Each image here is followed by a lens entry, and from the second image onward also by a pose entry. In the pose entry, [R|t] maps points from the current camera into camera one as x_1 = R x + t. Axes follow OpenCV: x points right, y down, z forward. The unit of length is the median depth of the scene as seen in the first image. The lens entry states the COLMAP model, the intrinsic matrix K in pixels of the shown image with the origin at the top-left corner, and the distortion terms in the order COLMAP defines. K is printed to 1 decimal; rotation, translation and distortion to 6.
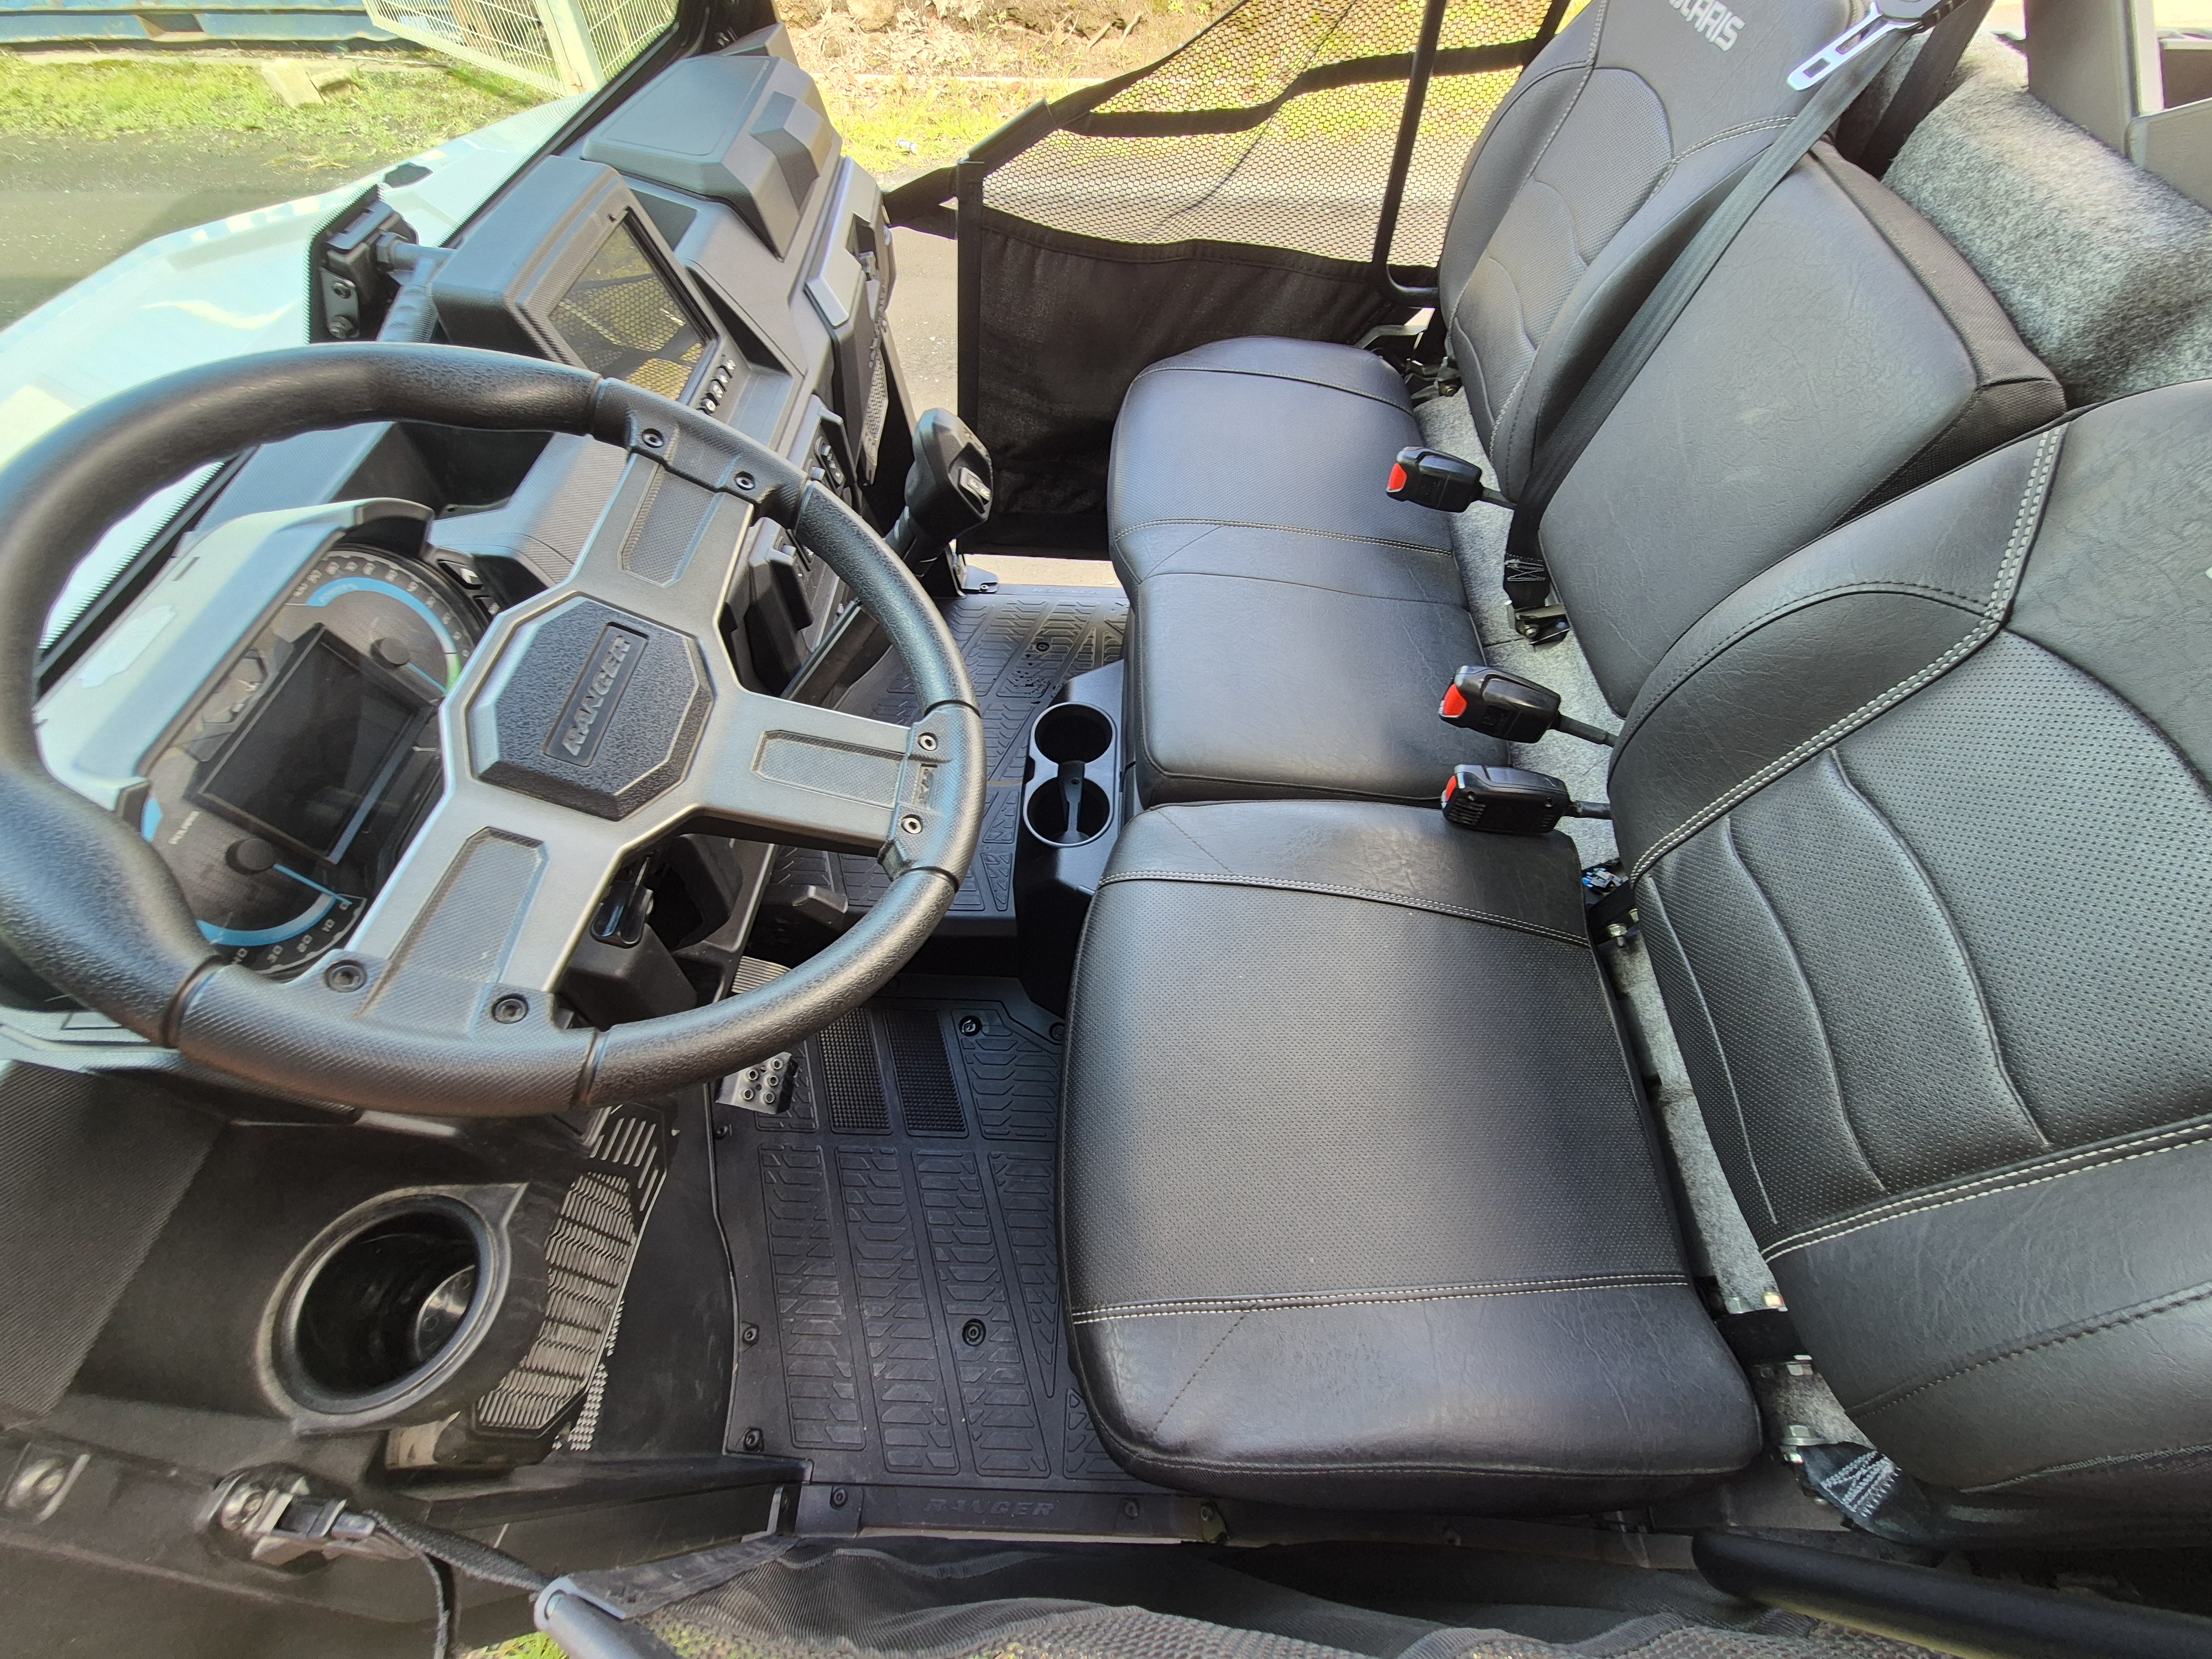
lens RADIAL K [[902.6, 0, 1109.0], [0, 902.6, 825.8], [0, 0, 1]] dist [0.000868, 0.000099]
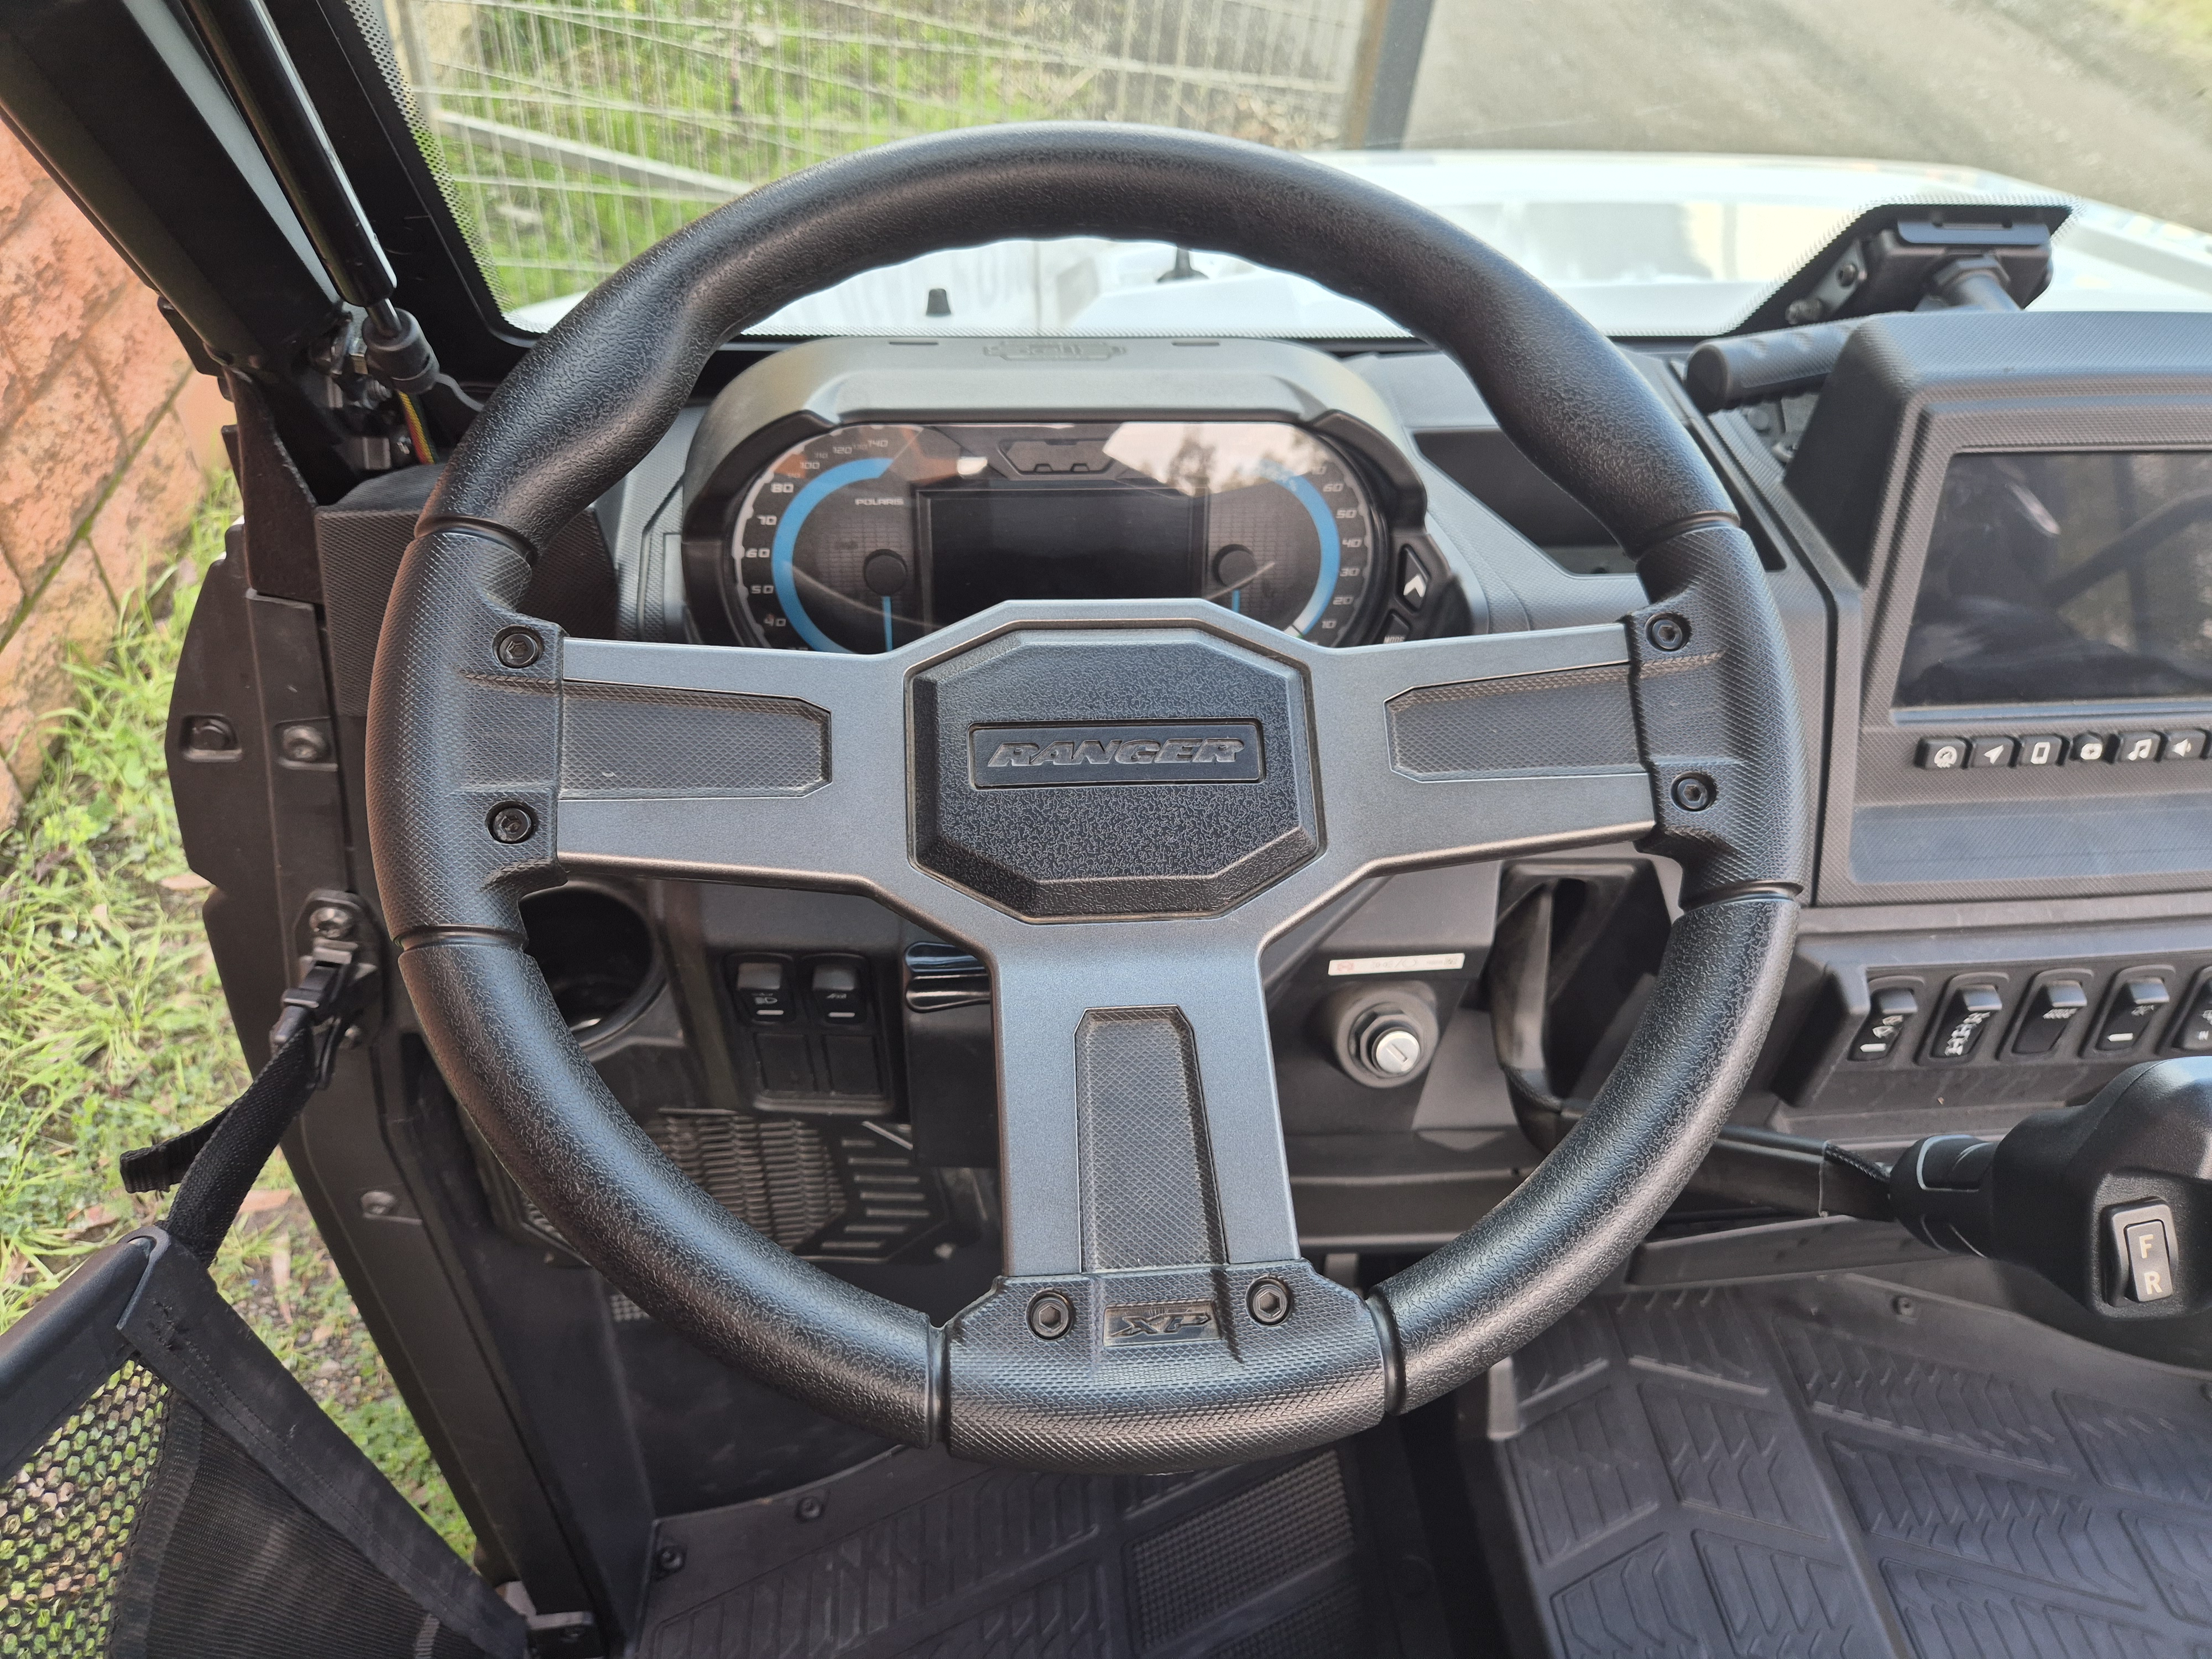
lens RADIAL K [[1480.0, 0, 1109.0], [0, 1480.0, 834.1], [0, 0, 1]] dist [0.057440, -0.046051]
pose [[0.134242, 0.686457, -0.714672, 0.157313], [-0.840017, 0.461420, 0.285417, -0.333262], [0.525690, 0.562022, 0.638578, 0.316714]]
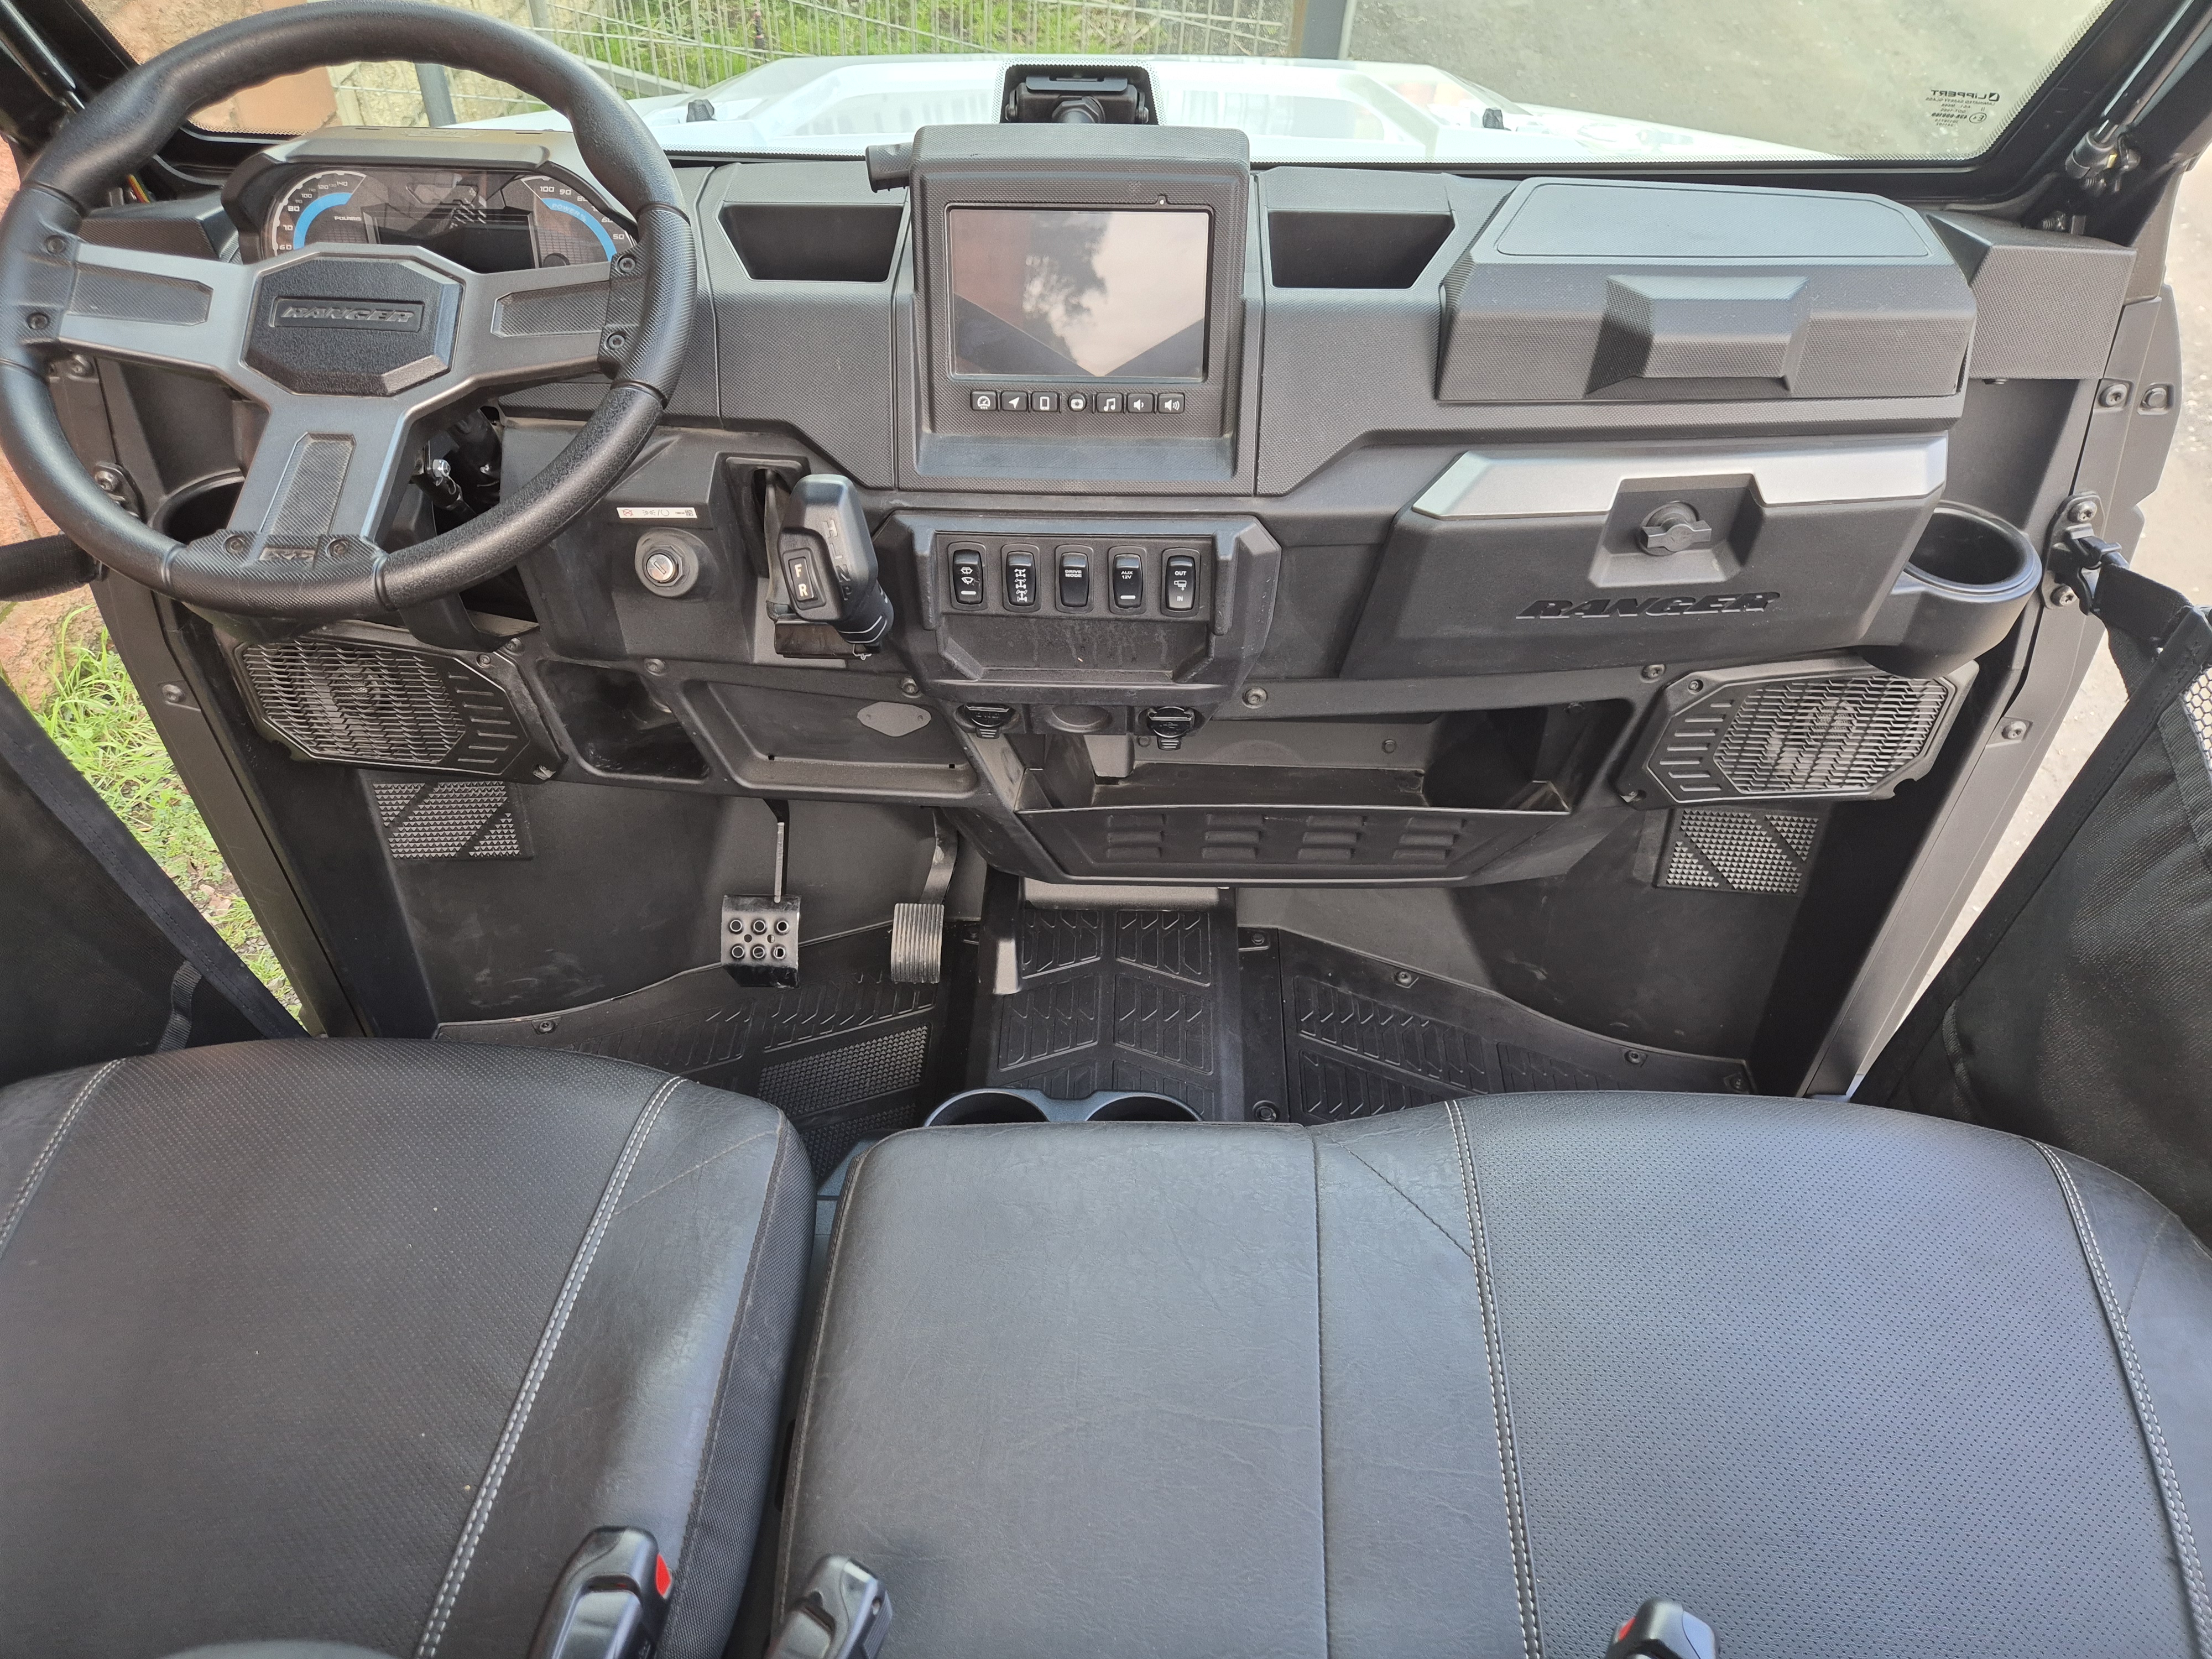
lens RADIAL K [[1480.0, 0, 1097.4], [0, 1480.0, 837.5], [0, 0, 1]] dist [0.057440, -0.046051]
pose [[0.000444, 0.711903, -0.702277, 1.122745], [-0.823087, 0.399095, 0.404045, -1.250055], [0.567916, 0.577856, 0.586135, 0.652948]]
